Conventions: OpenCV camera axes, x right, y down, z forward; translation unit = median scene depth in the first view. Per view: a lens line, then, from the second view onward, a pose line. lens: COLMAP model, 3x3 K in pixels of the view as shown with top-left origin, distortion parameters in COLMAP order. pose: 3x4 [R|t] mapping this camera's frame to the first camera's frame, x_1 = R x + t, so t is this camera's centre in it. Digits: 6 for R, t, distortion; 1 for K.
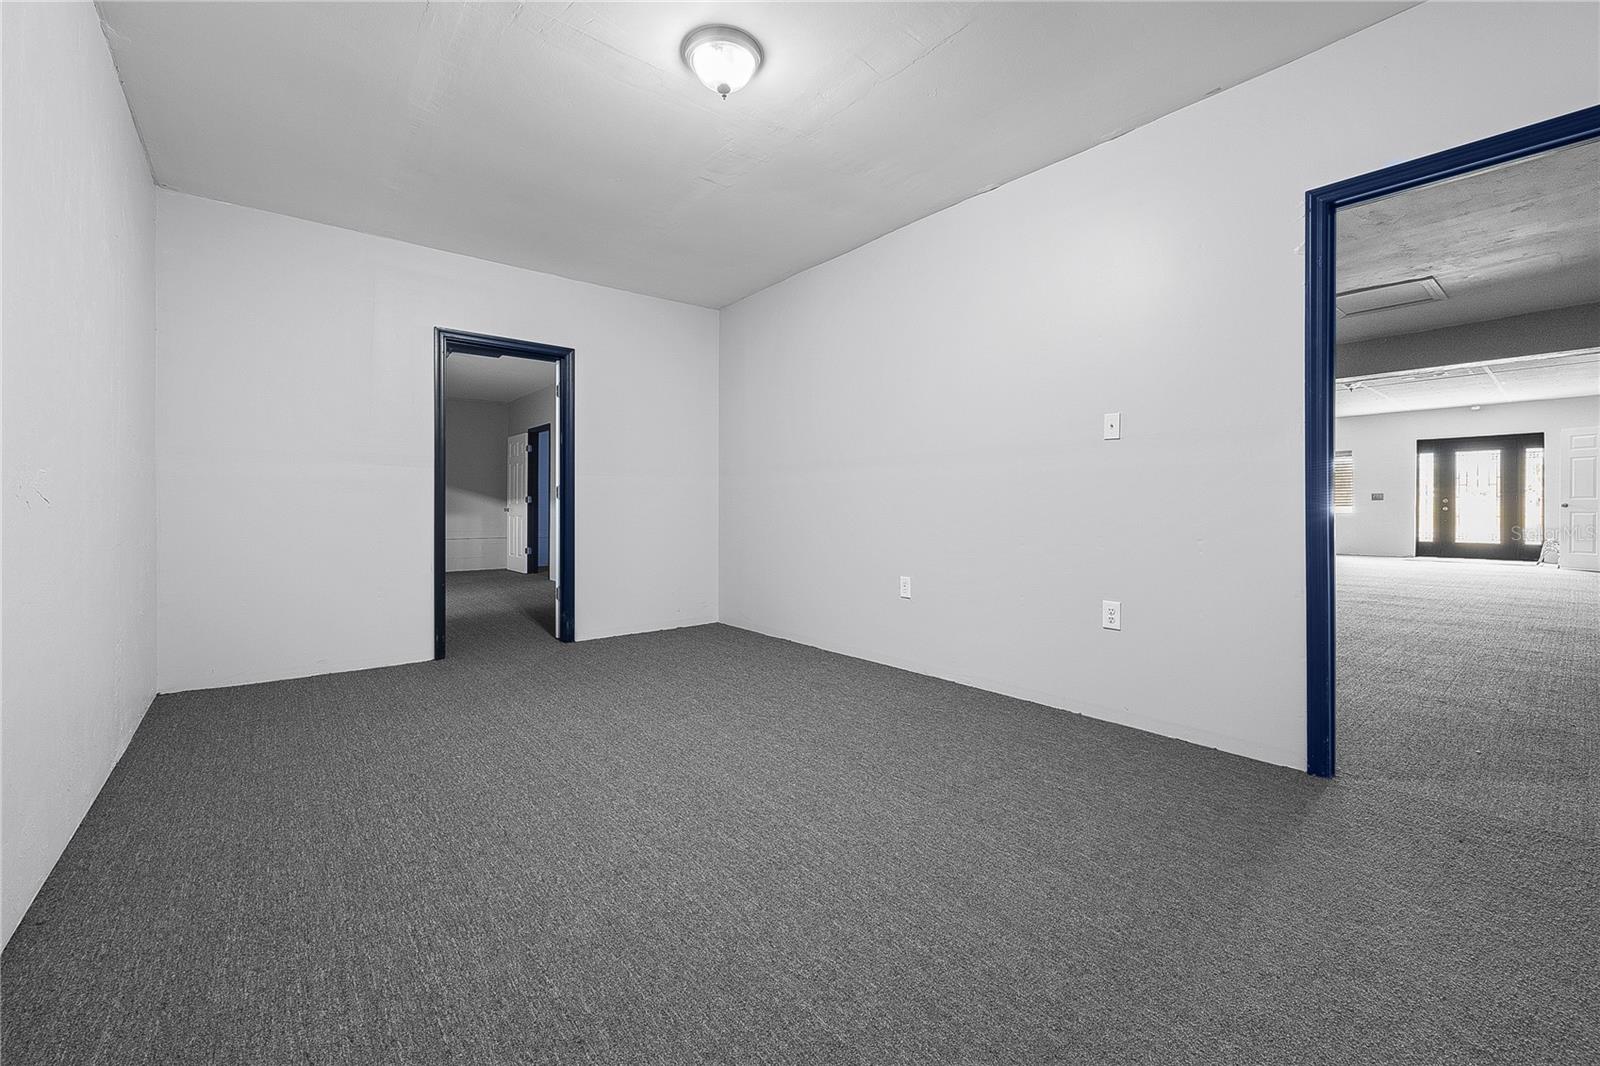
lens RADIAL K [[645.7, 0, 799.4], [0, 645.7, 517.3], [0, 0, 1]] dist [0.000875, -0.000023]
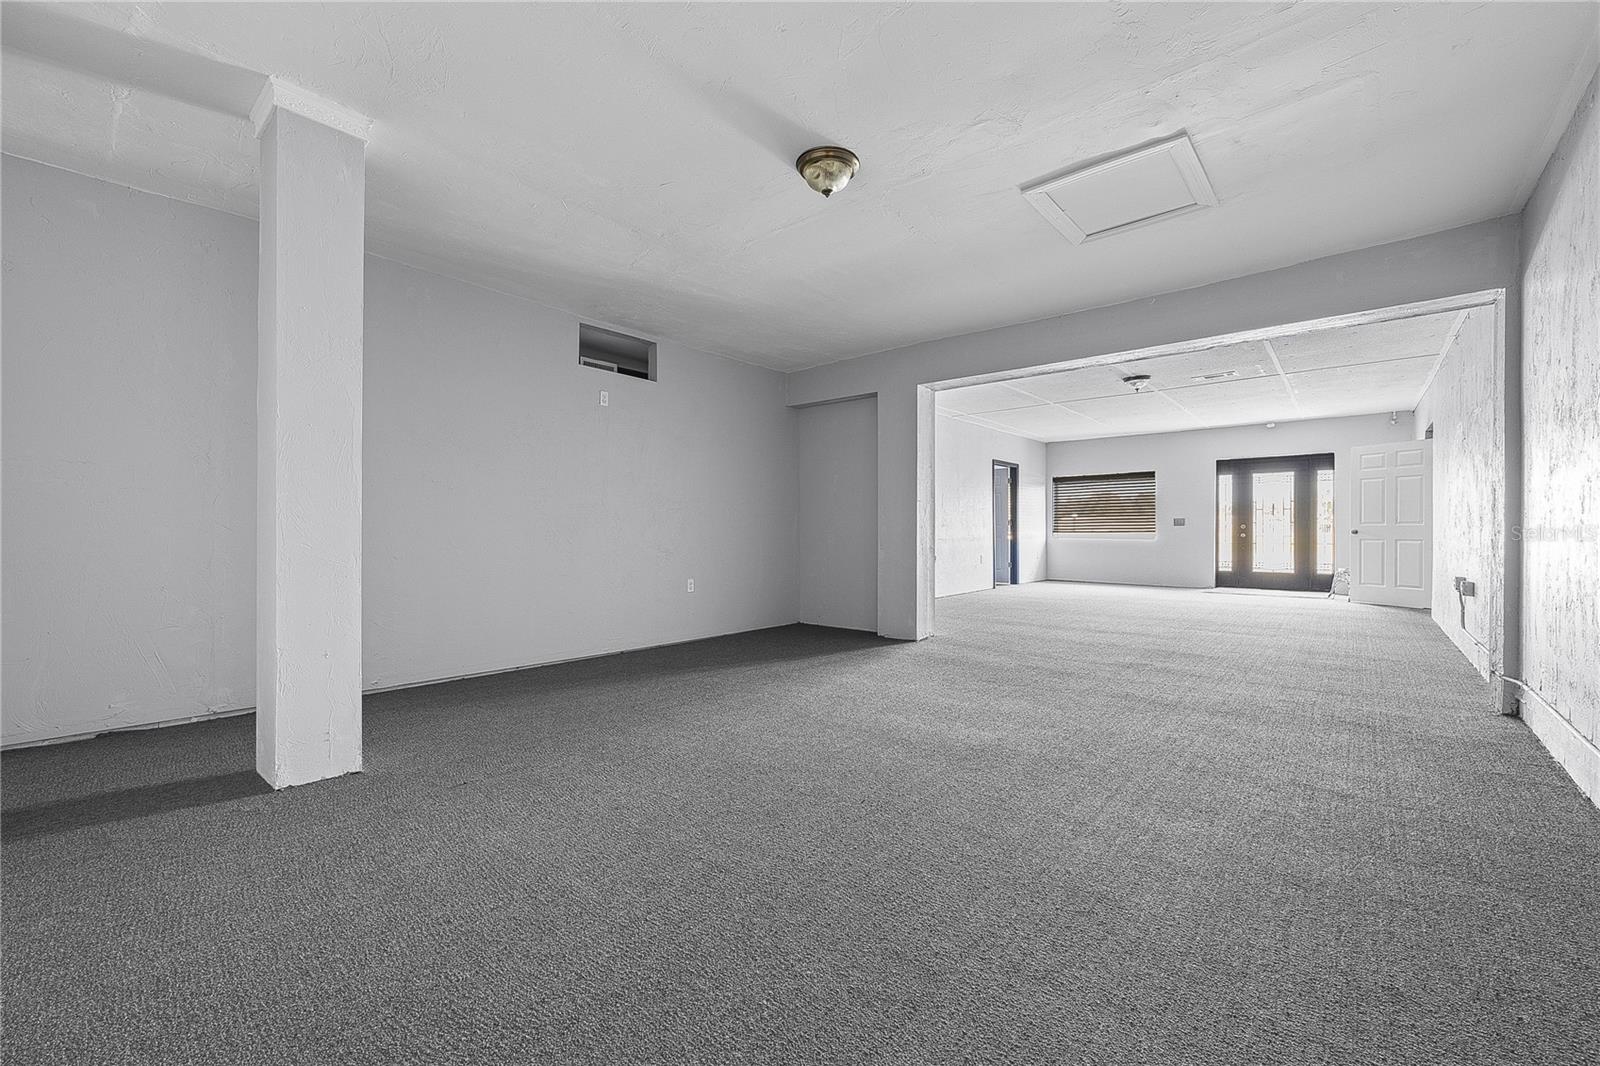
lens RADIAL K [[645.7, 0, 800.8], [0, 645.7, 538.4], [0, 0, 1]] dist [0.000875, -0.000023]
pose [[0.985382, 0.003760, 0.170316, 0.232742], [-0.002479, 0.999967, -0.007732, -0.000388], [-0.170339, 0.007197, 0.985359, 0.210793]]
